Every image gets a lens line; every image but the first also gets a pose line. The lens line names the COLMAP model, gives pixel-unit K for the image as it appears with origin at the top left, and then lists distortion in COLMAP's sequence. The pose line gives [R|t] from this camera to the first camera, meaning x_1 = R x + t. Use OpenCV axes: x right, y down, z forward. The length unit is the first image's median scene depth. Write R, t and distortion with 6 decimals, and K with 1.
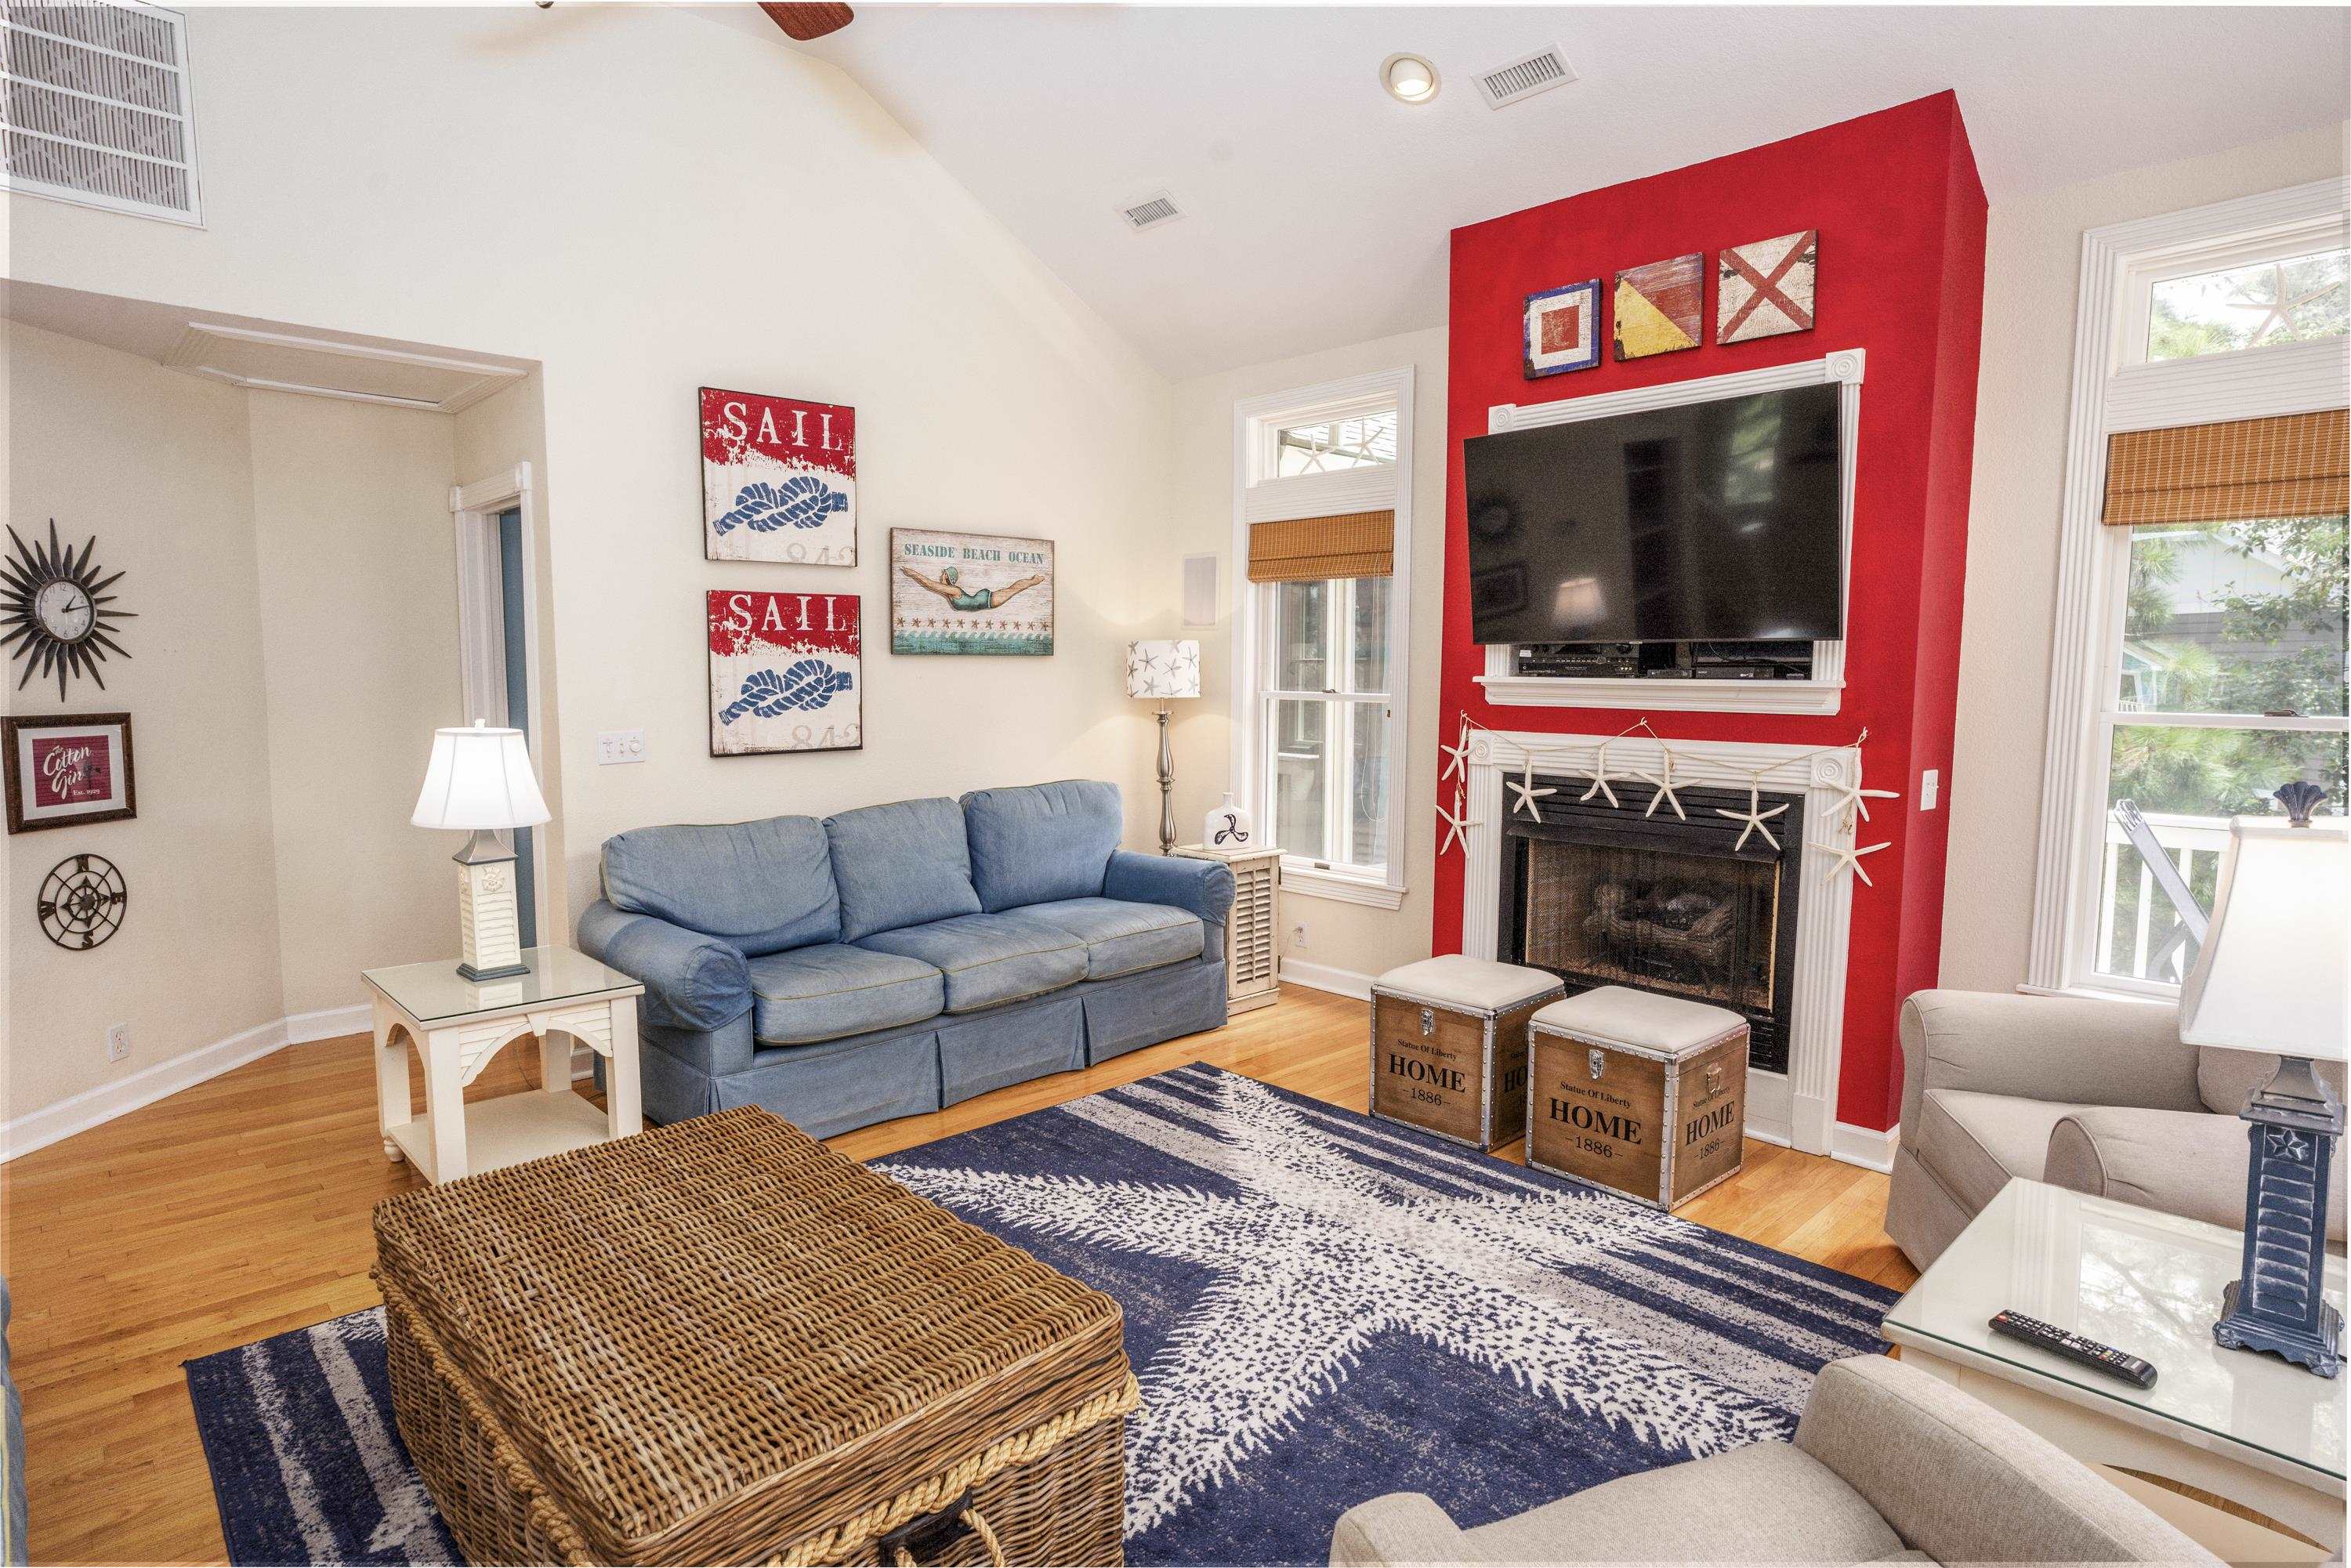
lens RADIAL K [[1244.0, 0, 1184.7], [0, 1244.0, 782.3], [0, 0, 1]] dist [-0.012102, 0.007148]
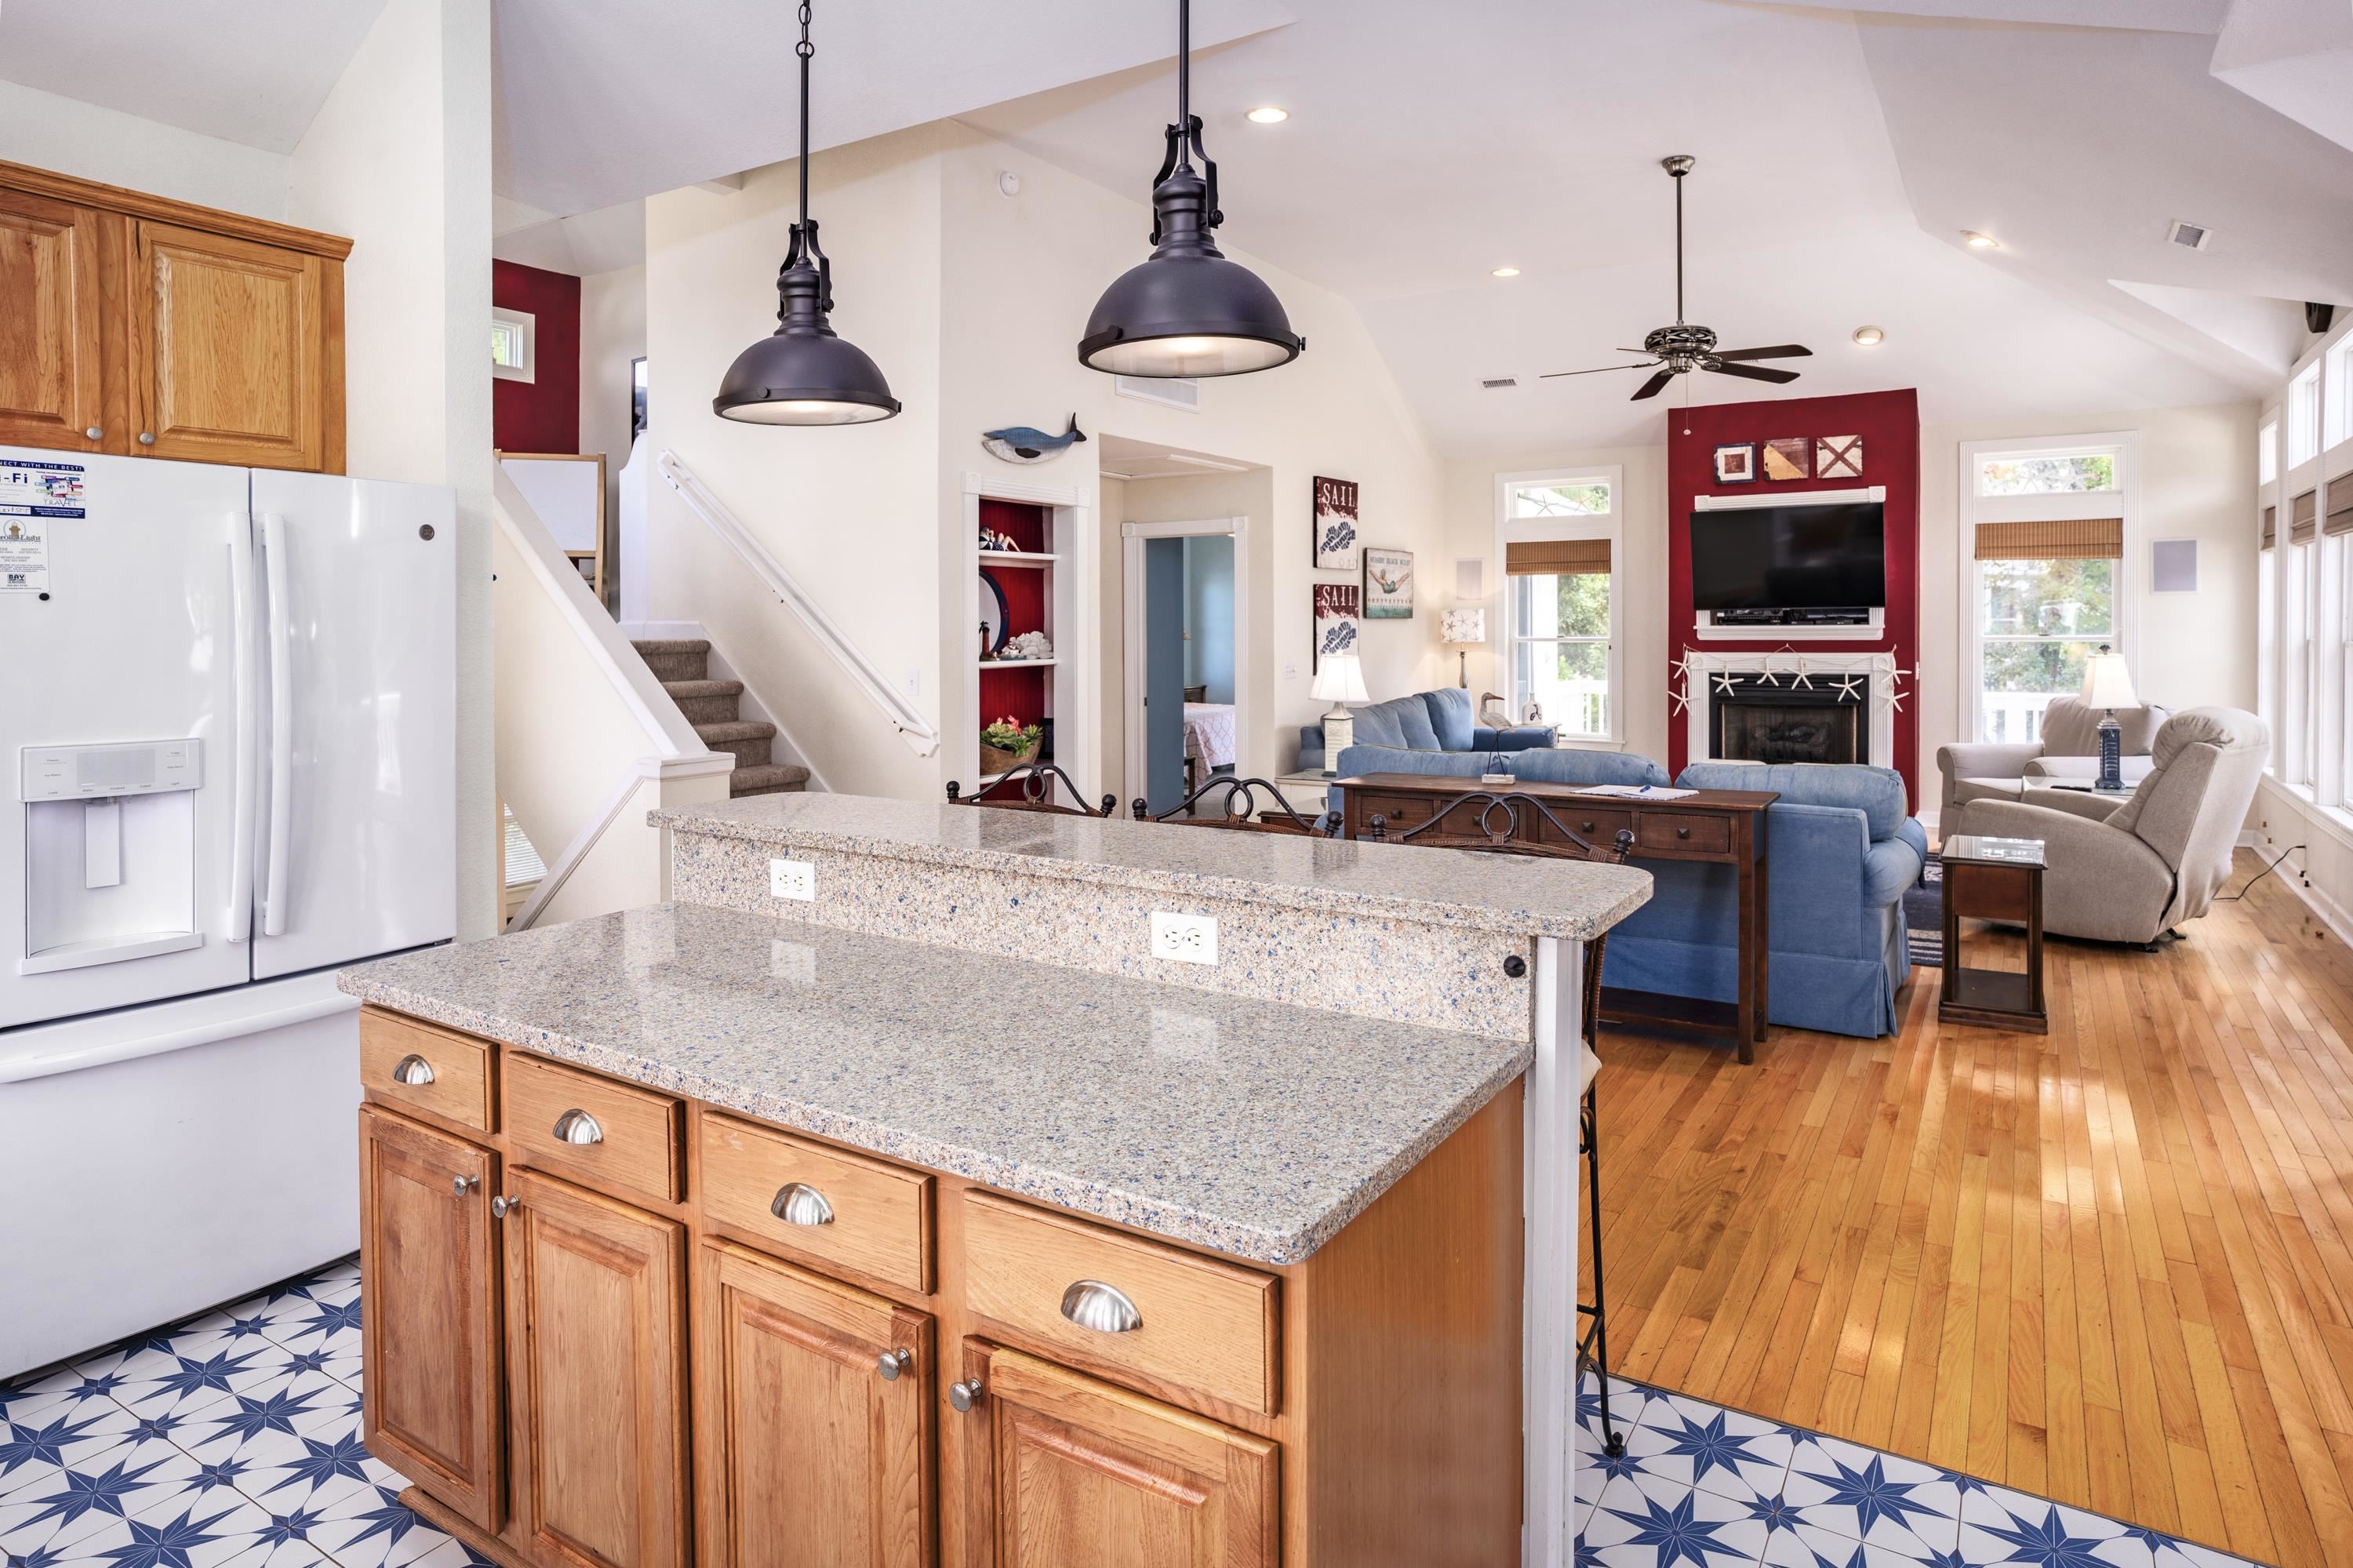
lens RADIAL K [[1313.8, 0, 1163.0], [0, 1313.8, 650.8], [0, 0, 1]] dist [-0.015515, 0.013062]
pose [[0.969689, -0.015958, 0.243822, -1.179800], [0.034755, 0.996727, -0.072985, 0.084700], [-0.241859, 0.079247, 0.967070, -0.895211]]
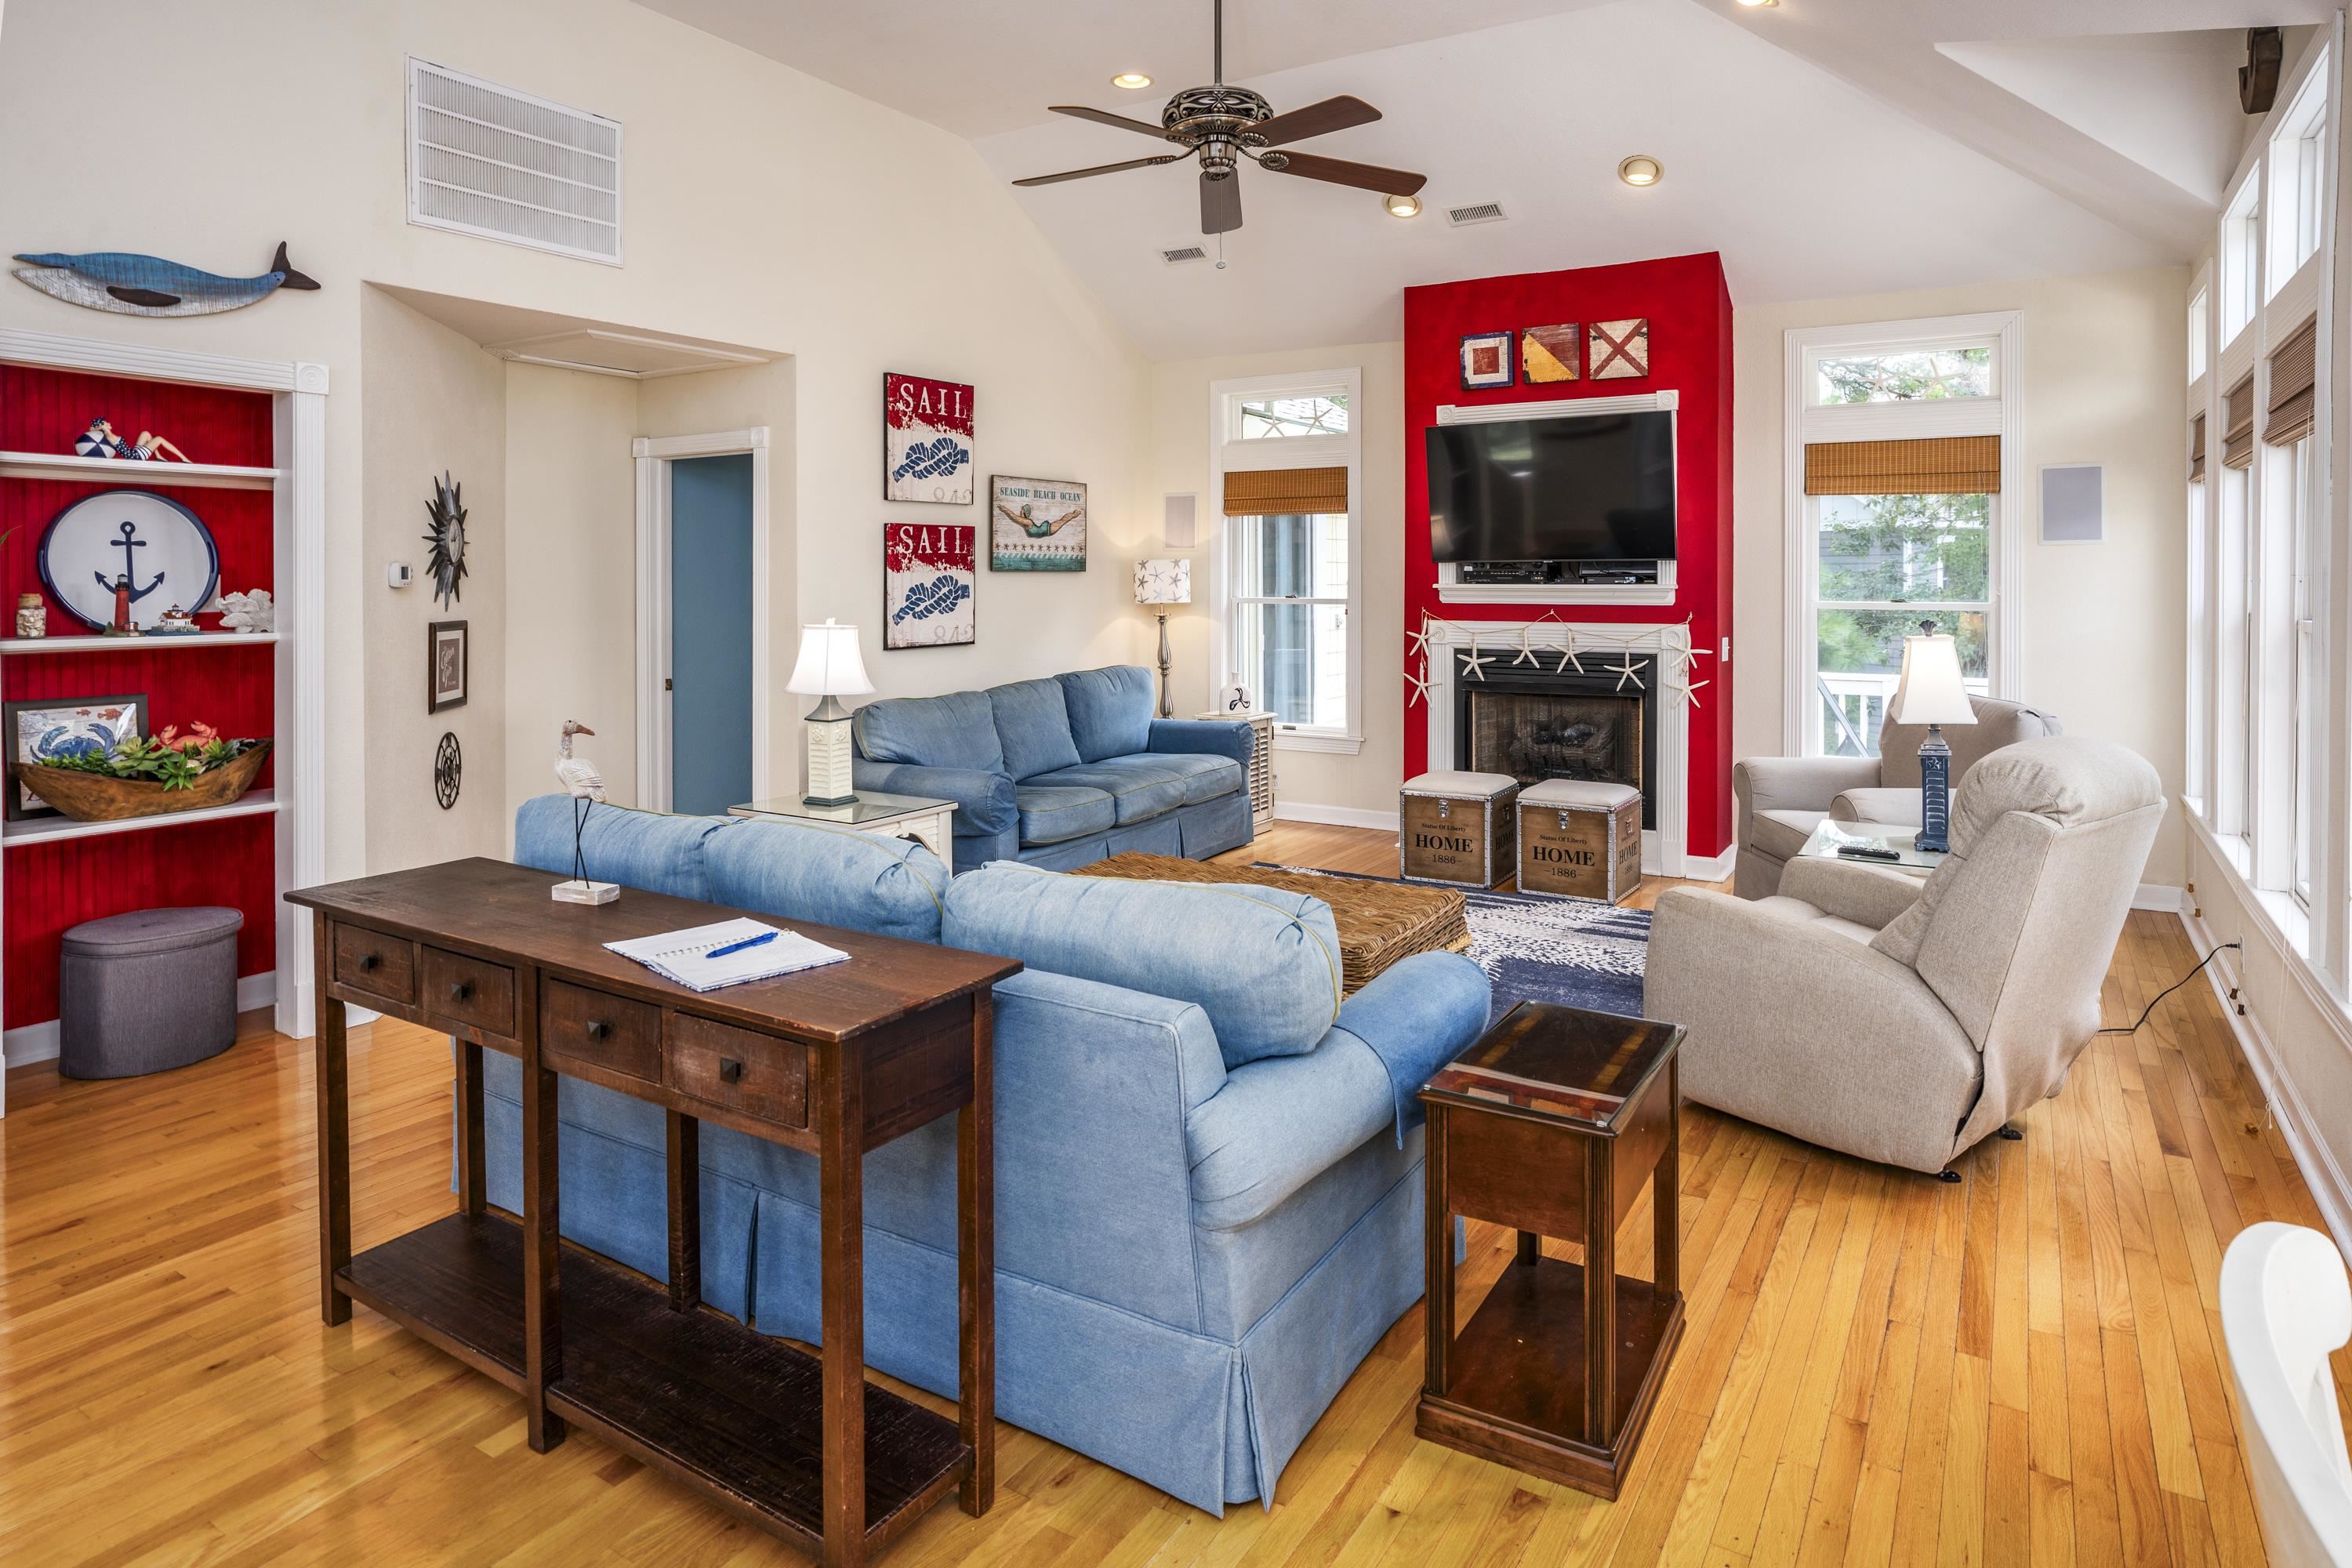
lens RADIAL K [[1313.2, 0, 1174.3], [0, 1313.2, 586.3], [0, 0, 1]] dist [-0.015515, 0.013062]
pose [[0.969111, -0.007477, 0.246513, -0.471525], [0.029050, 0.996043, -0.083995, 0.041331], [-0.244909, 0.088562, 0.965493, -0.452526]]
